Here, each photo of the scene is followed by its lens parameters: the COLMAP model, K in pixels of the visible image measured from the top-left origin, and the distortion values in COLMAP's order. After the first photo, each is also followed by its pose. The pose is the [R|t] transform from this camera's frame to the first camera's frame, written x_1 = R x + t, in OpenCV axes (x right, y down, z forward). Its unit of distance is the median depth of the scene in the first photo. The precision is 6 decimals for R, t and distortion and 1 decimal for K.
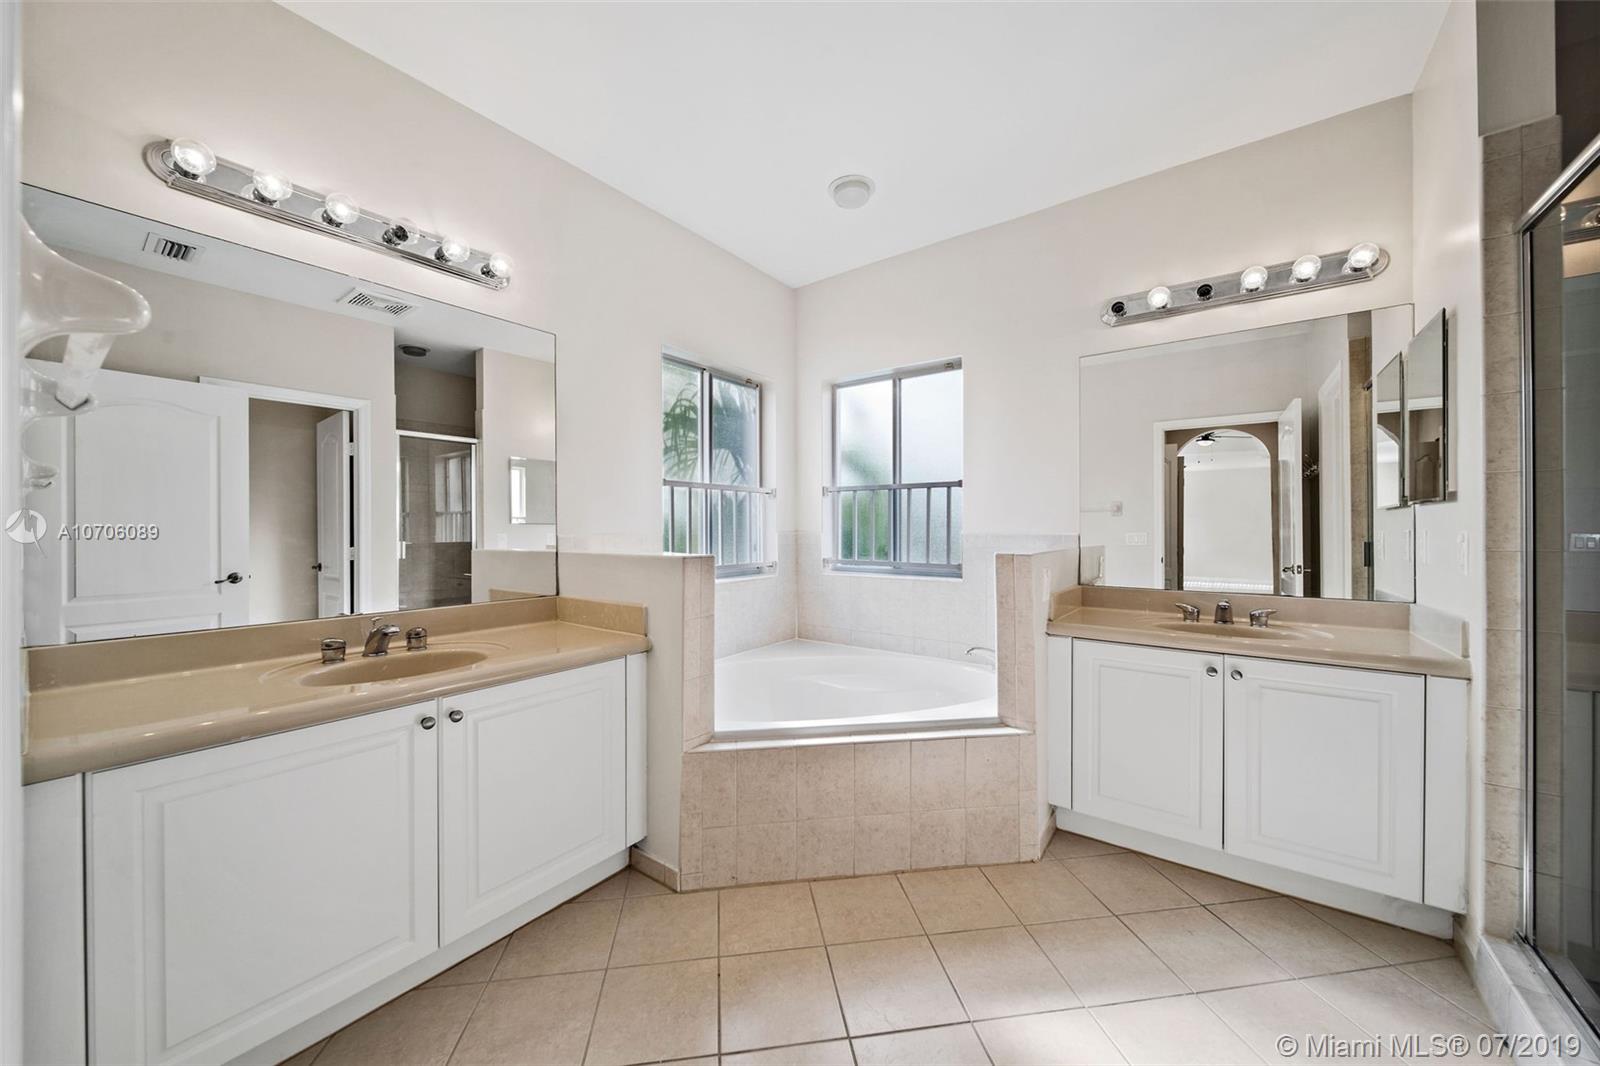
lens RADIAL K [[564.4, 0, 799.5], [0, 564.4, 529.9], [0, 0, 1]] dist [0.001243, -0.001385]
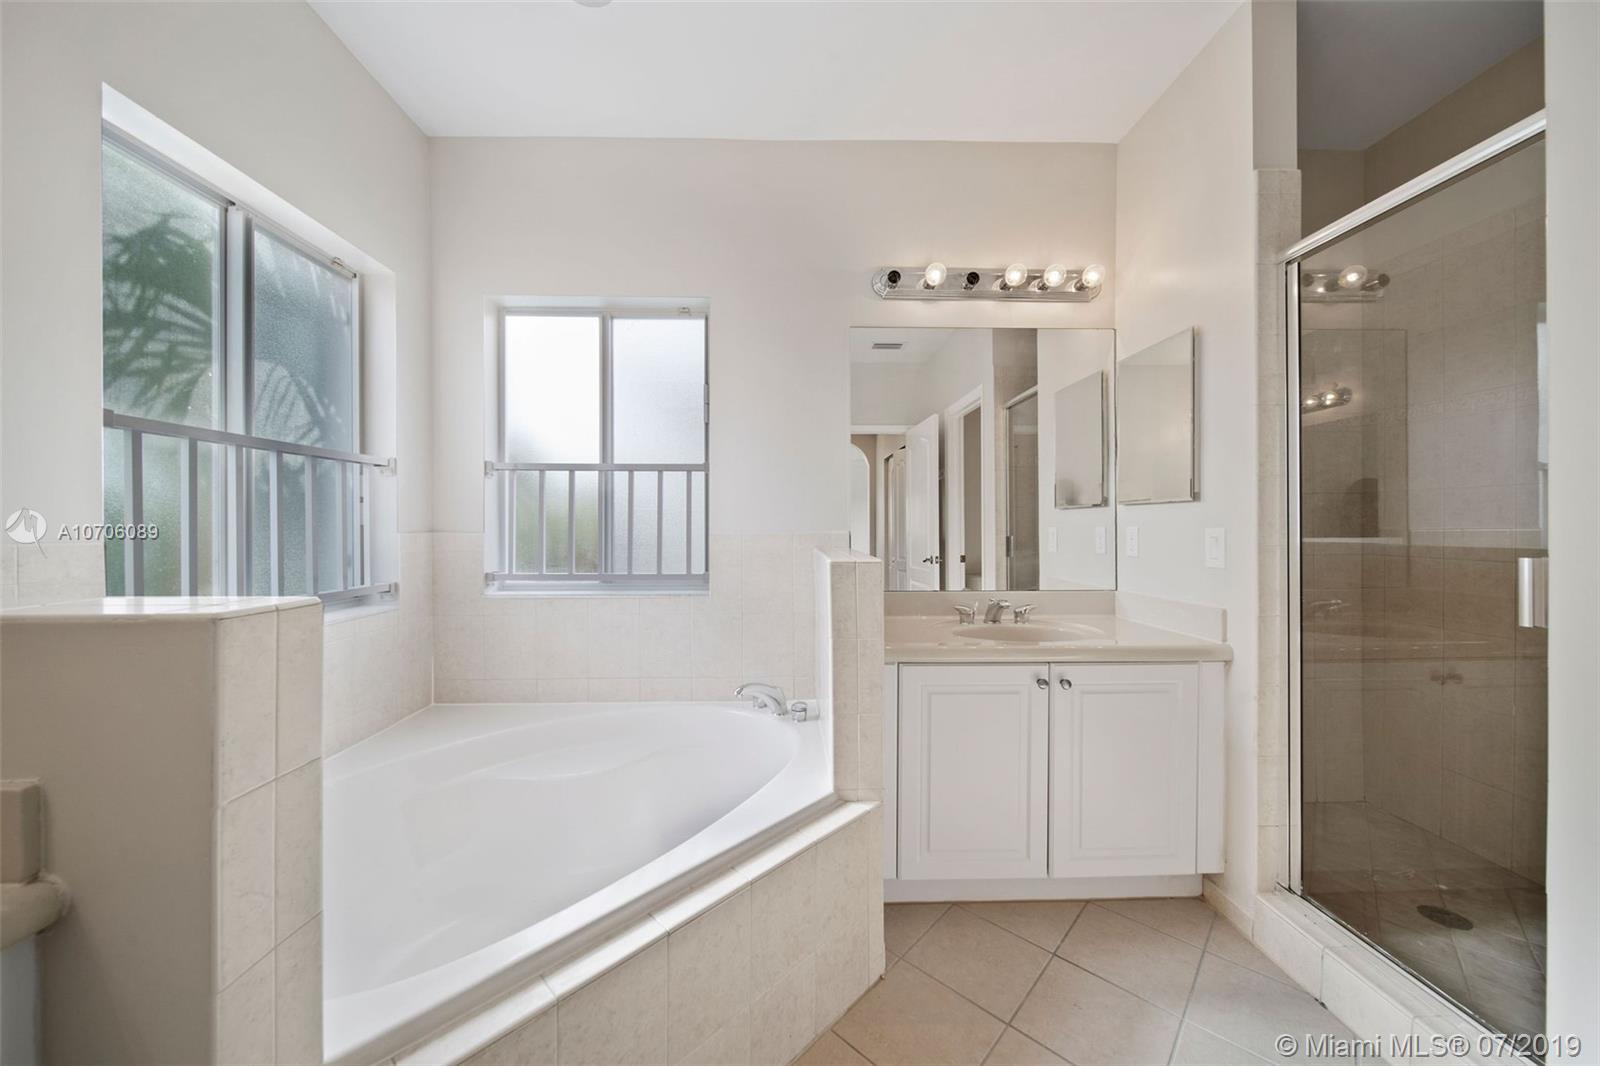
lens RADIAL K [[564.4, 0, 798.4], [0, 564.4, 525.3], [0, 0, 1]] dist [0.001243, -0.001385]
pose [[0.791328, -0.002171, 0.611387, -0.097470], [0.003270, 0.999994, -0.000681, -0.003080], [-0.611383, 0.002538, 0.791331, 0.383584]]
